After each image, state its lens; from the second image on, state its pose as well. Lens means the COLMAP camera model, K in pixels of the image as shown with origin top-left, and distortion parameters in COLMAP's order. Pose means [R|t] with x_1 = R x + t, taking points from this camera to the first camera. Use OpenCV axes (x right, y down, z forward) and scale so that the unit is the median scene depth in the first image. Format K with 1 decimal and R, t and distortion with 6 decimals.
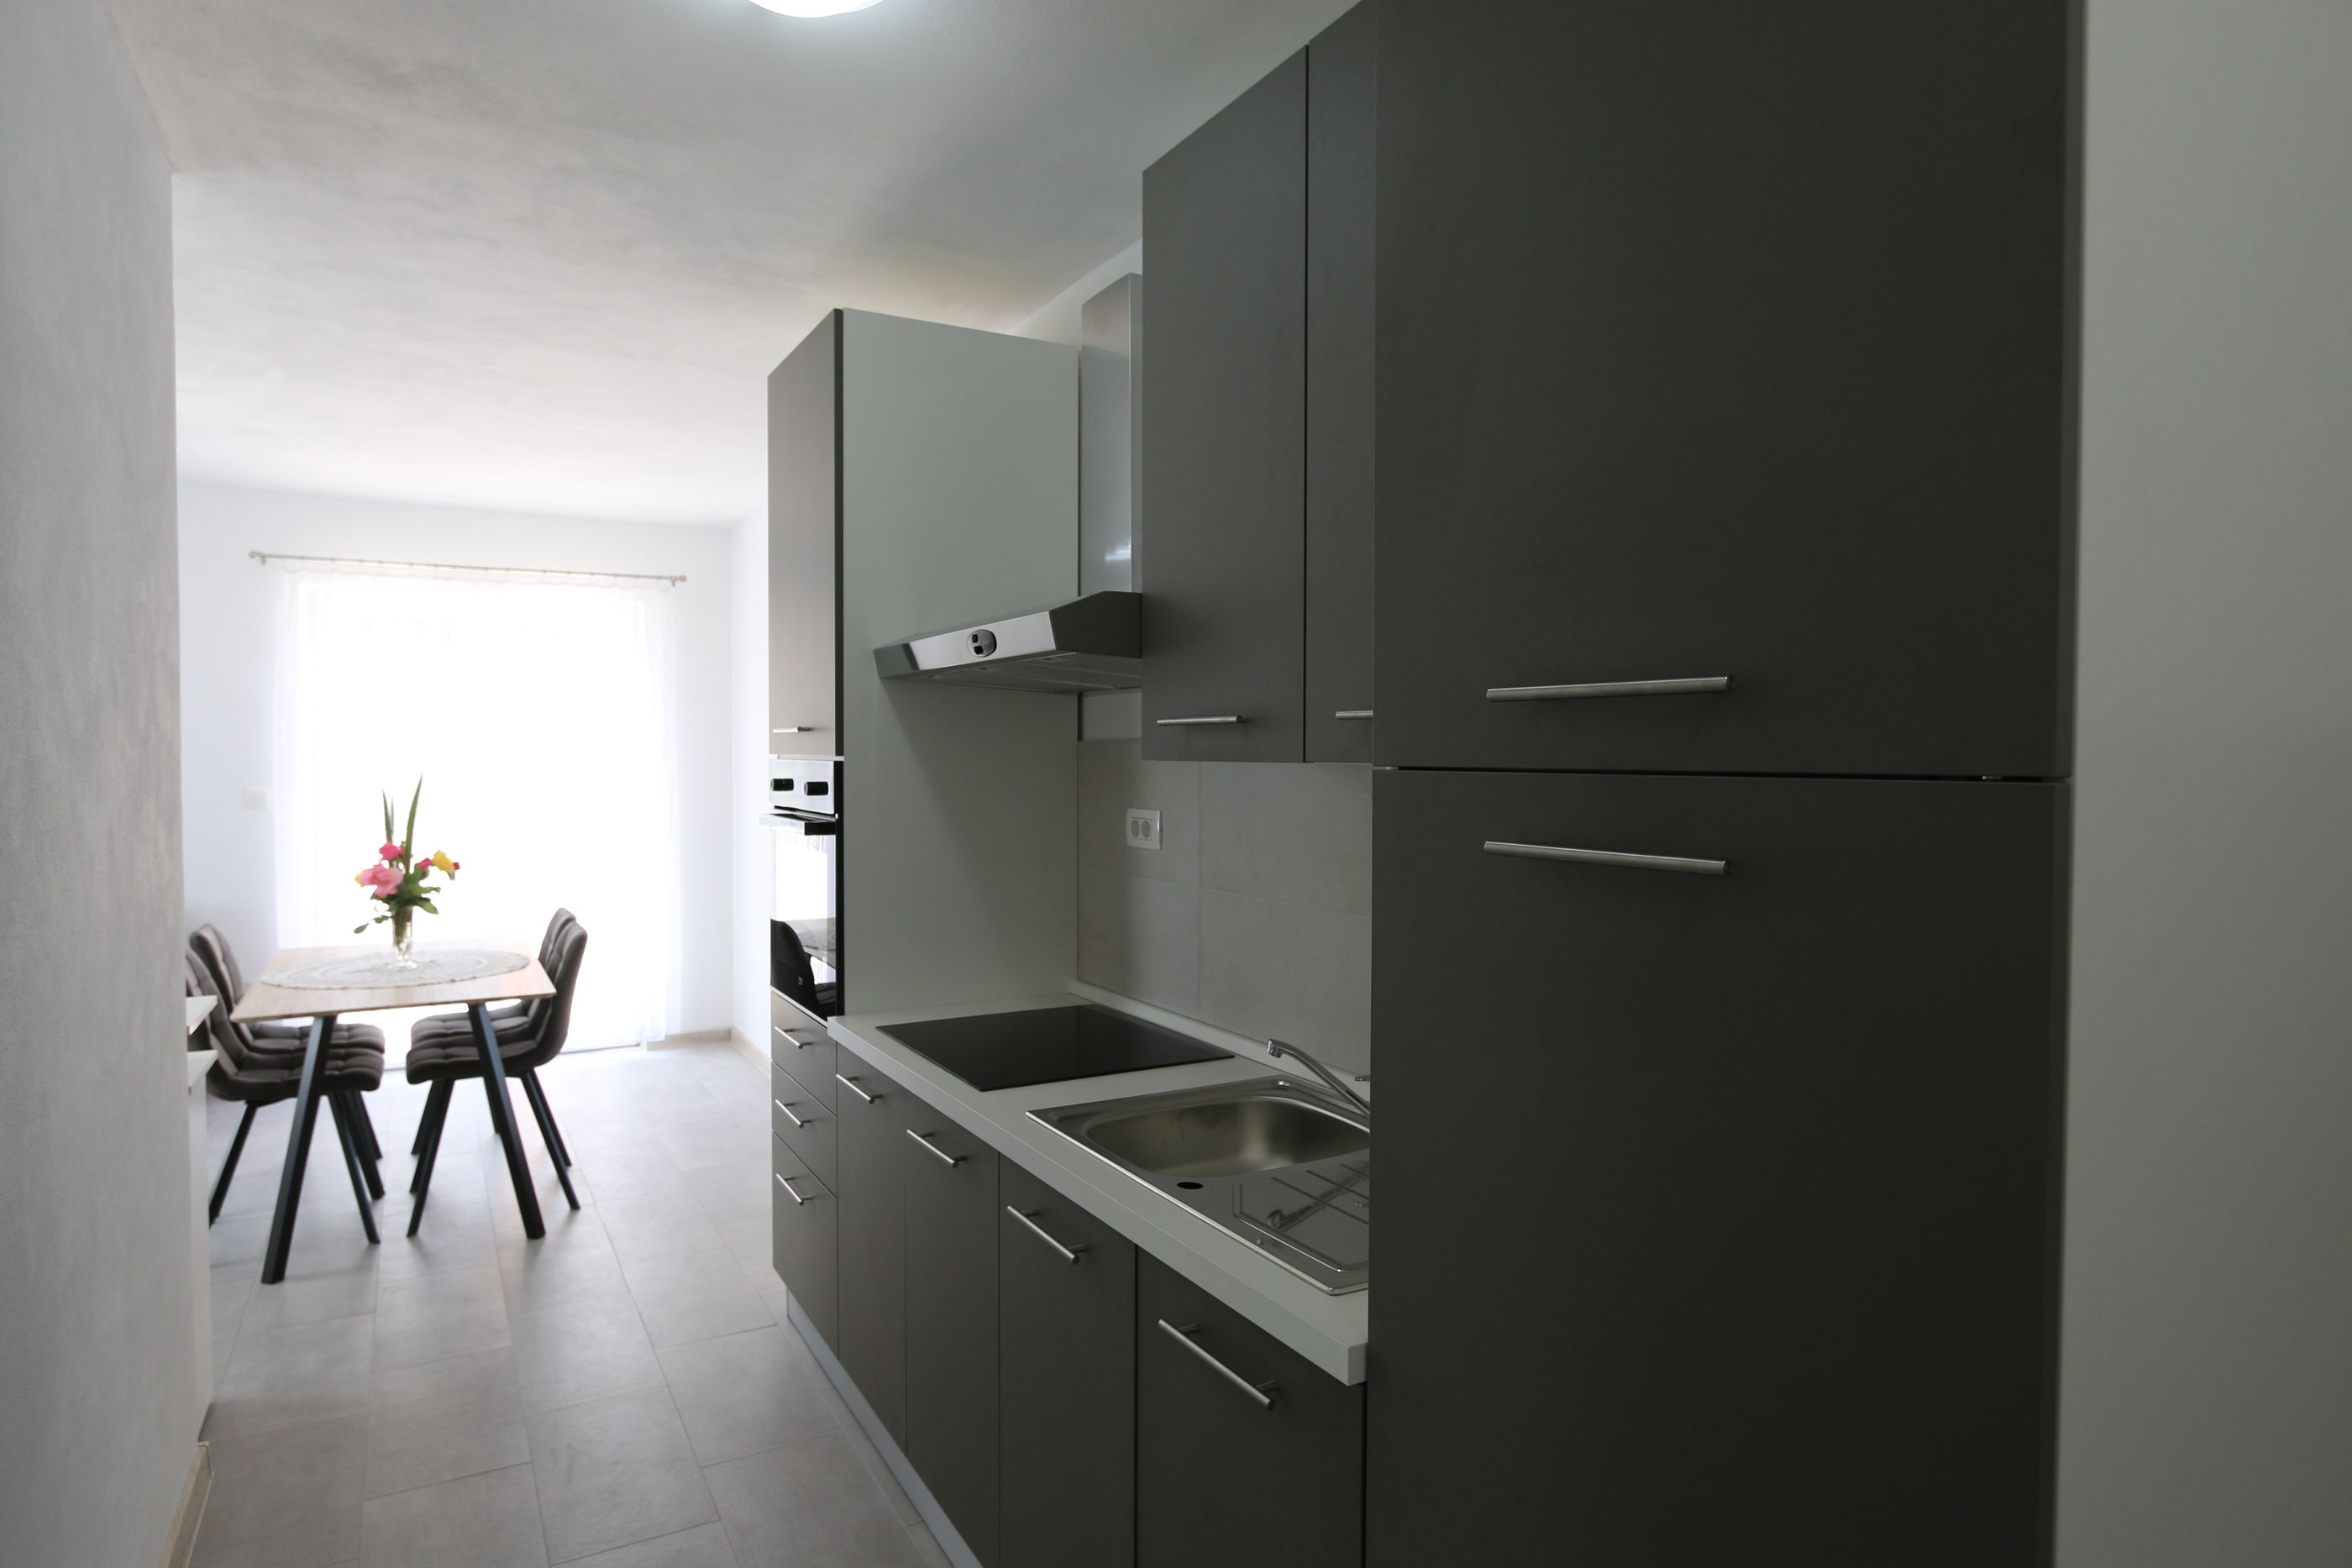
lens RADIAL K [[1390.6, 0, 1176.0], [0, 1390.6, 784.0], [0, 0, 1]] dist [0.000008, 0.000088]
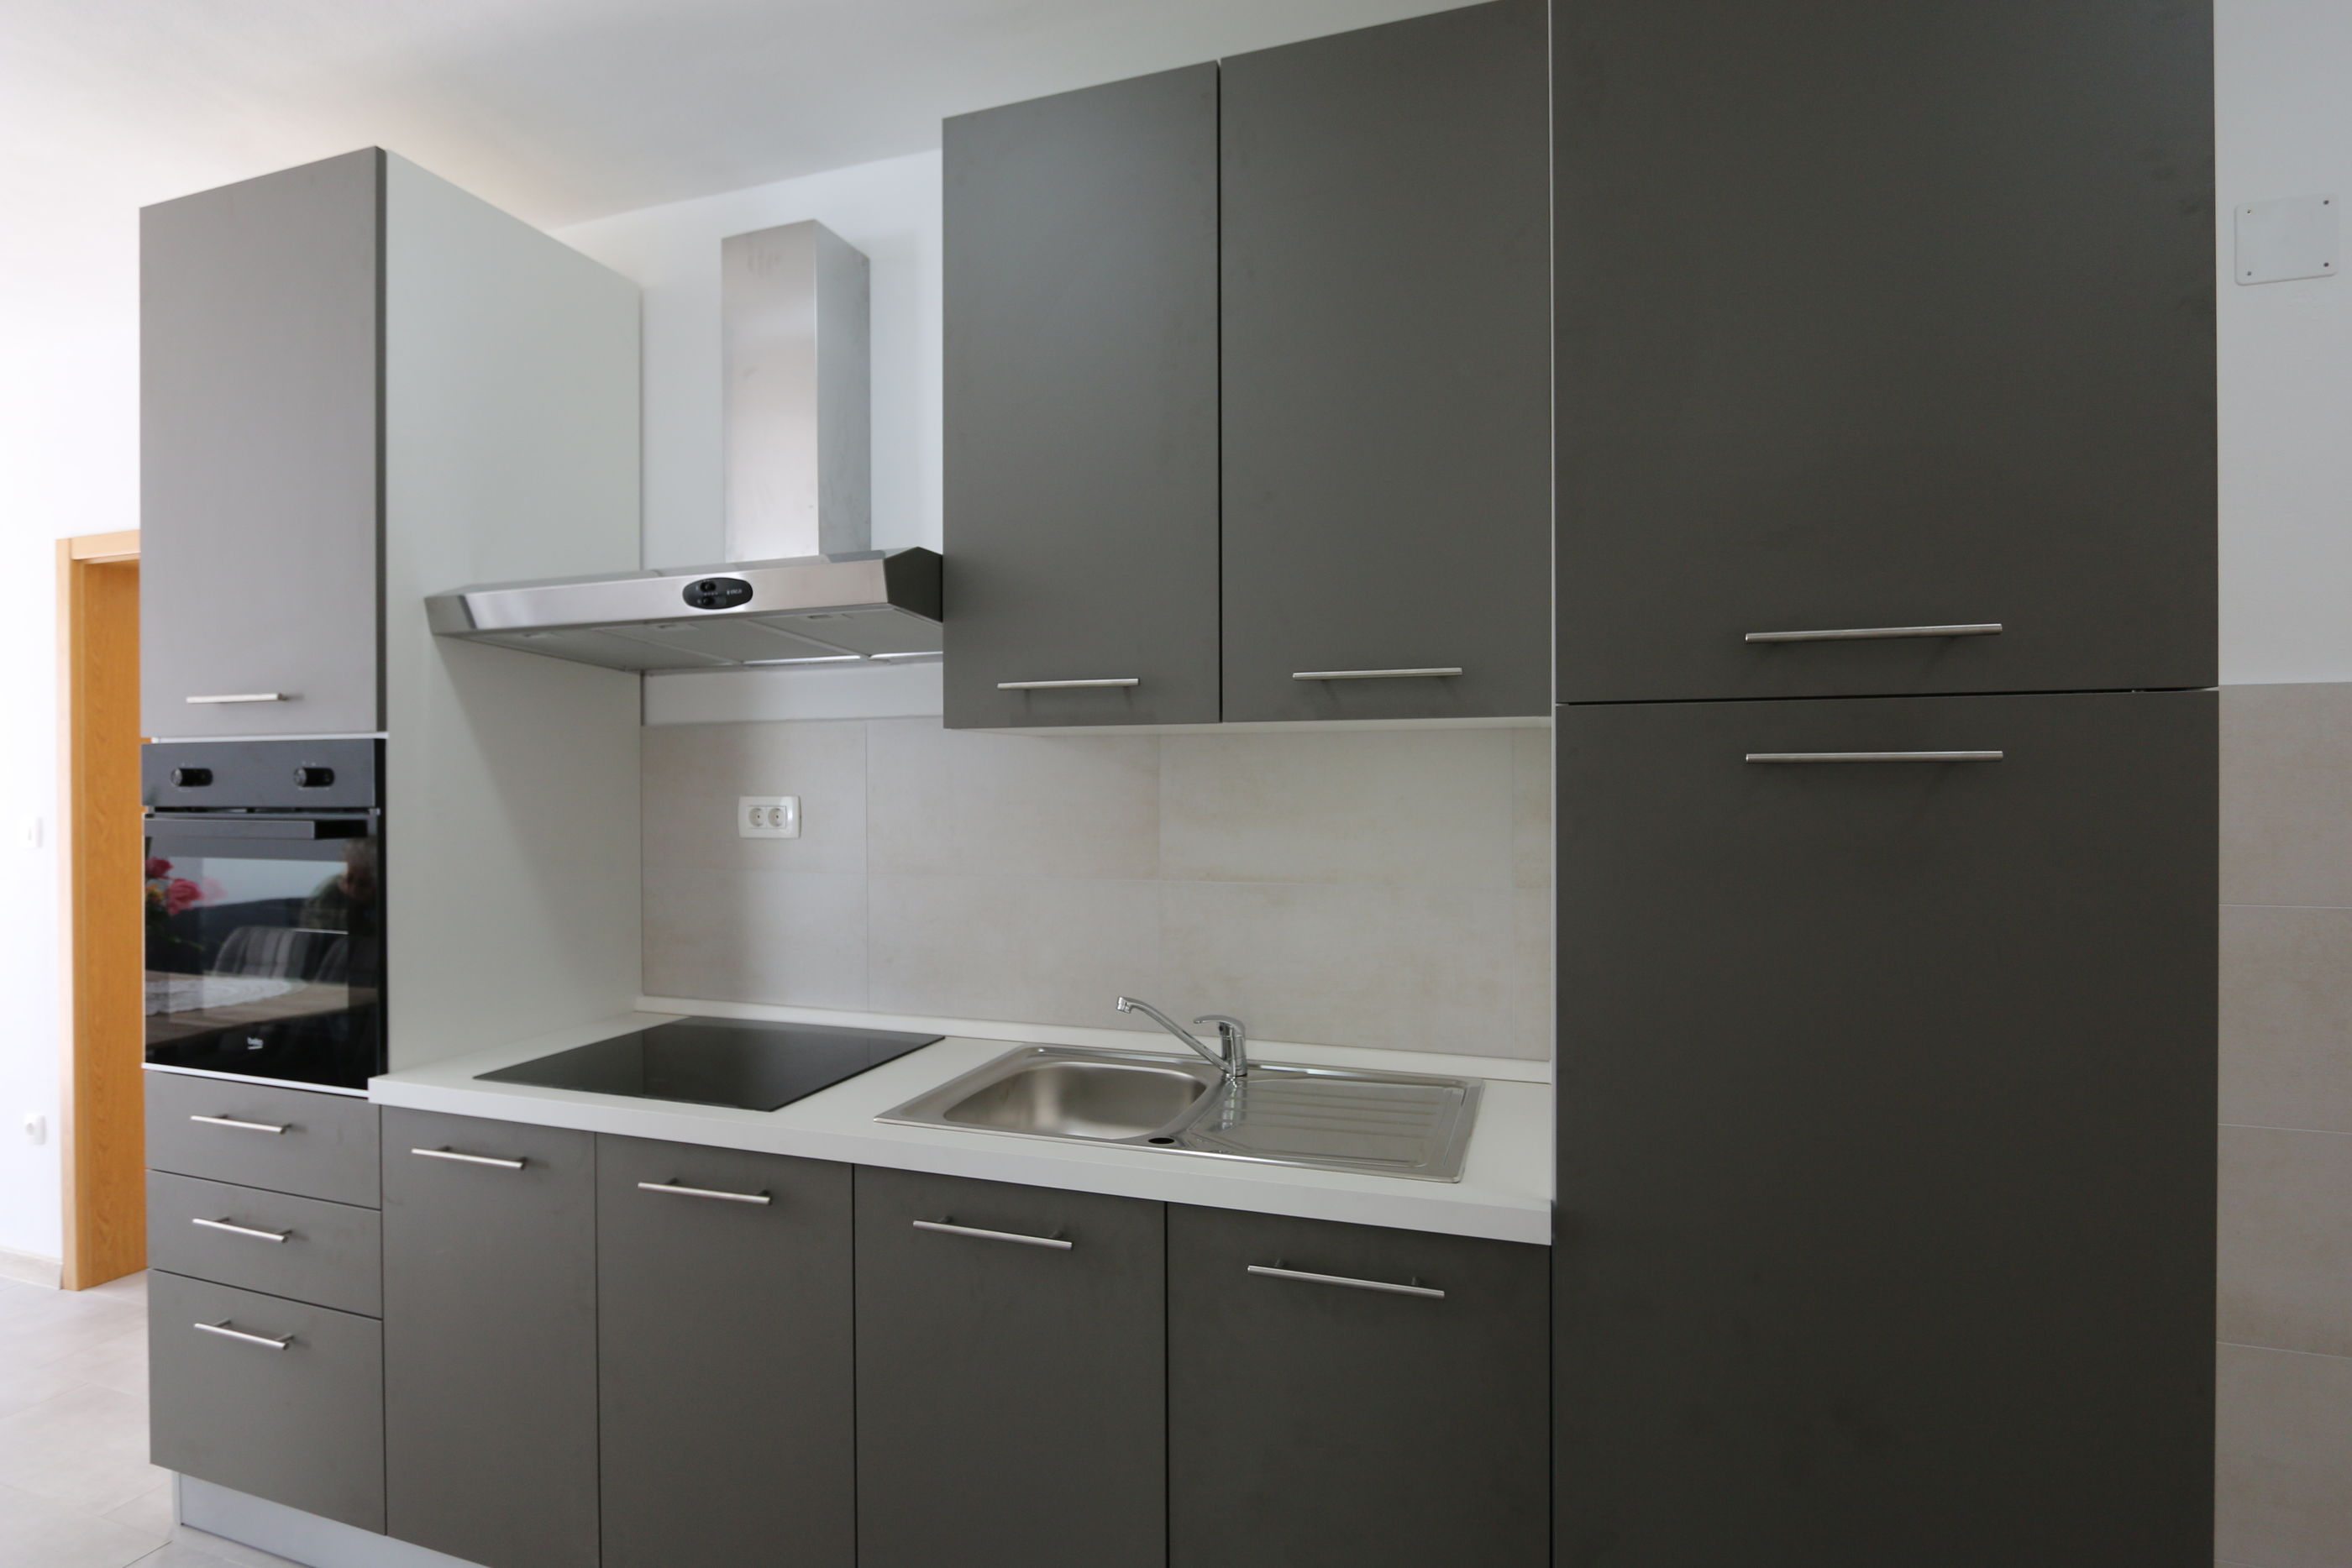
lens RADIAL K [[1216.0, 0, 1176.0], [0, 1216.0, 784.0], [0, 0, 1]] dist [-0.003901, -0.000895]
pose [[0.737046, -0.007667, 0.675799, -0.370879], [0.025388, 0.999544, -0.016349, 0.030192], [-0.675365, 0.029207, 0.736905, 0.220283]]
